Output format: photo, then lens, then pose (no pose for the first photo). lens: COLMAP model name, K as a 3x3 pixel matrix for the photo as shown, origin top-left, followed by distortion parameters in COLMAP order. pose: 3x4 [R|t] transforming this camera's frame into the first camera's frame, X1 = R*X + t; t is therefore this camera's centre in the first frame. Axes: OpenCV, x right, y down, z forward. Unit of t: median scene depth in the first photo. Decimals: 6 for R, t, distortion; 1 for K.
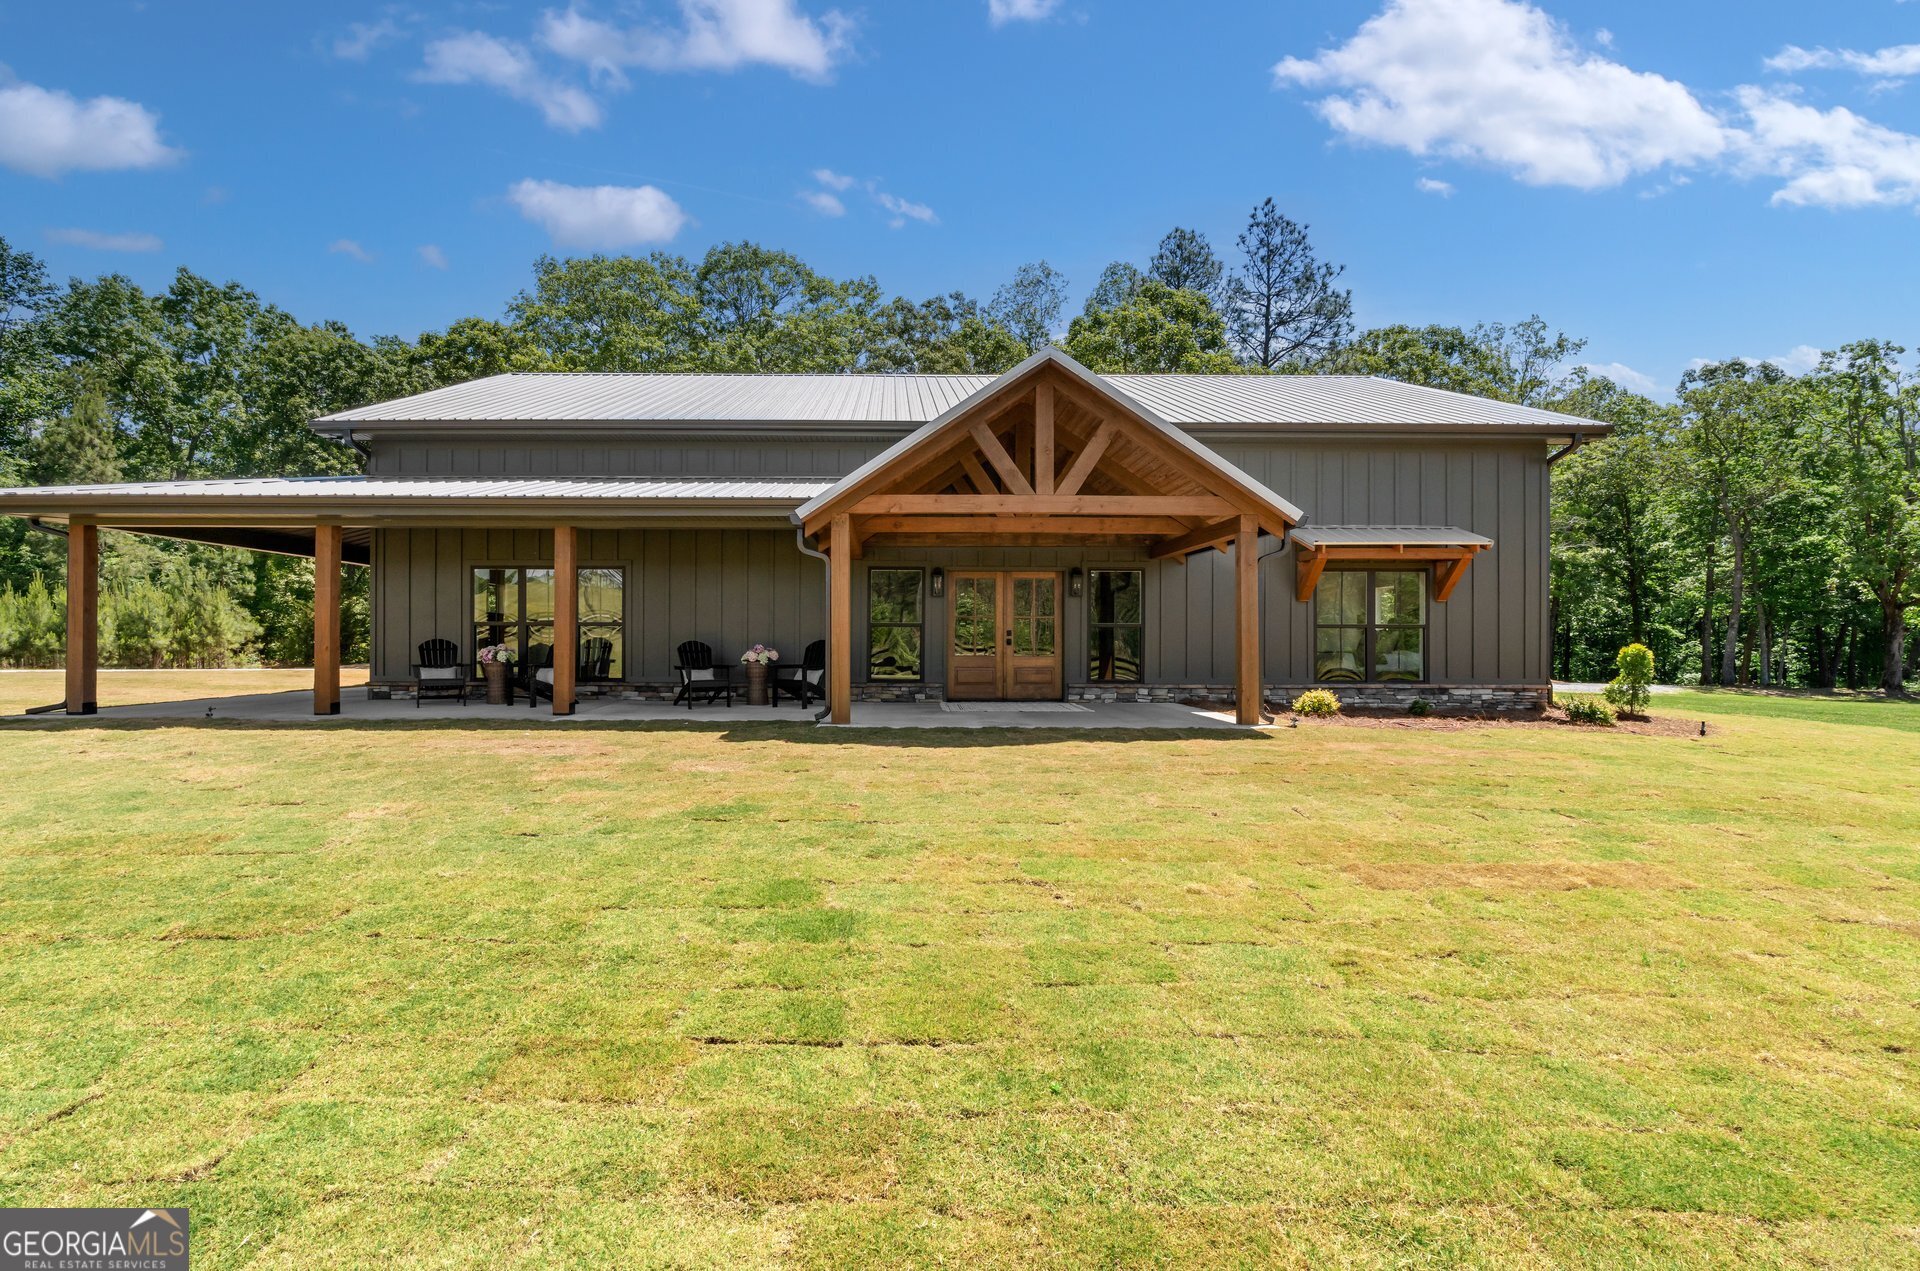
lens RADIAL K [[844.1, 0, 959.8], [0, 844.1, 636.2], [0, 0, 1]] dist [-0.003279, -0.000229]
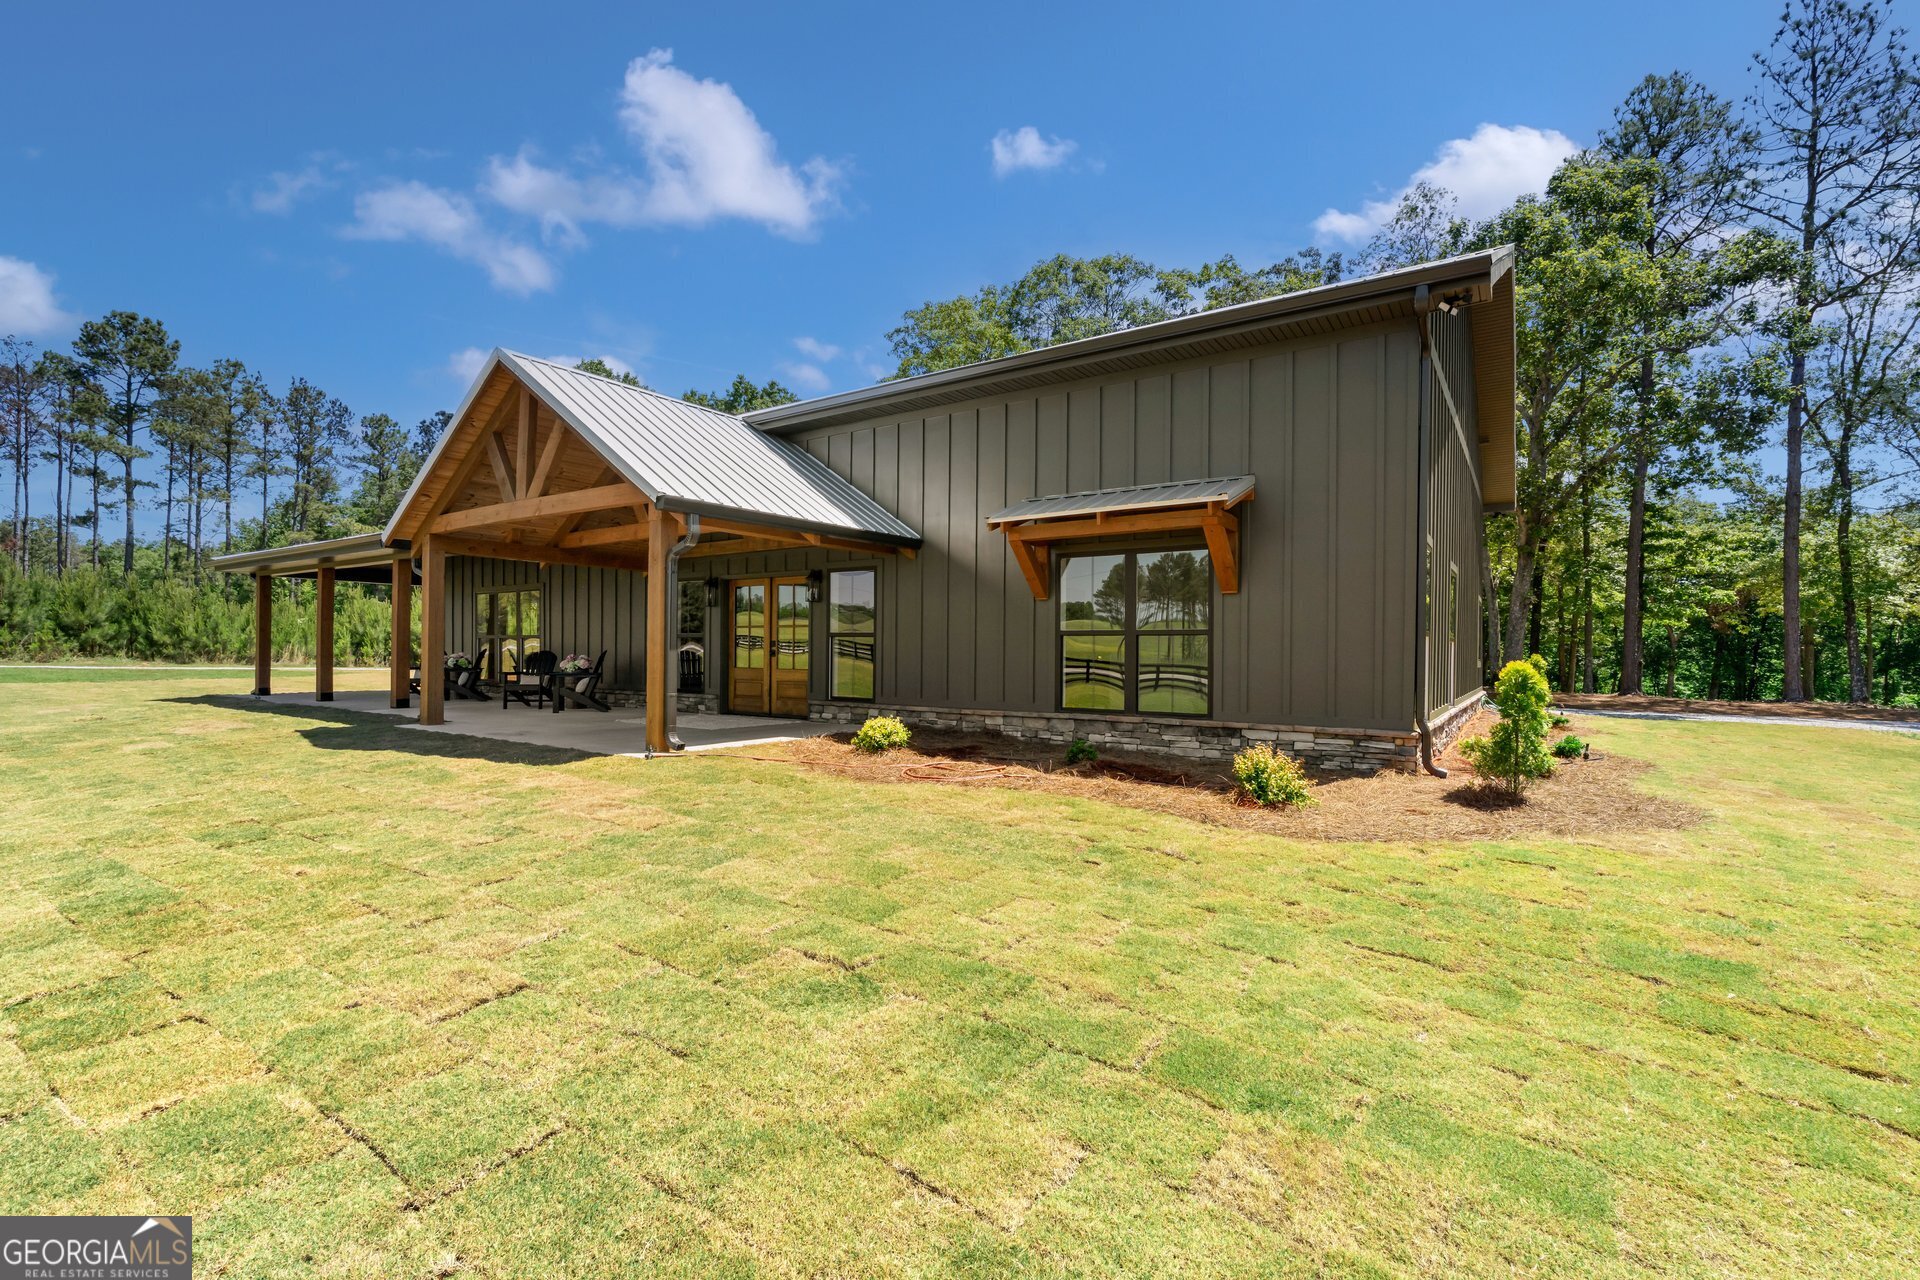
lens RADIAL K [[855.9, 0, 959.8], [0, 855.9, 645.2], [0, 0, 1]] dist [-0.003727, -0.000265]
pose [[0.823522, -0.000064, -0.567284, 0.773916], [-0.003288, 0.999983, -0.004885, 0.002463], [0.567274, 0.005888, 0.823508, 0.341719]]
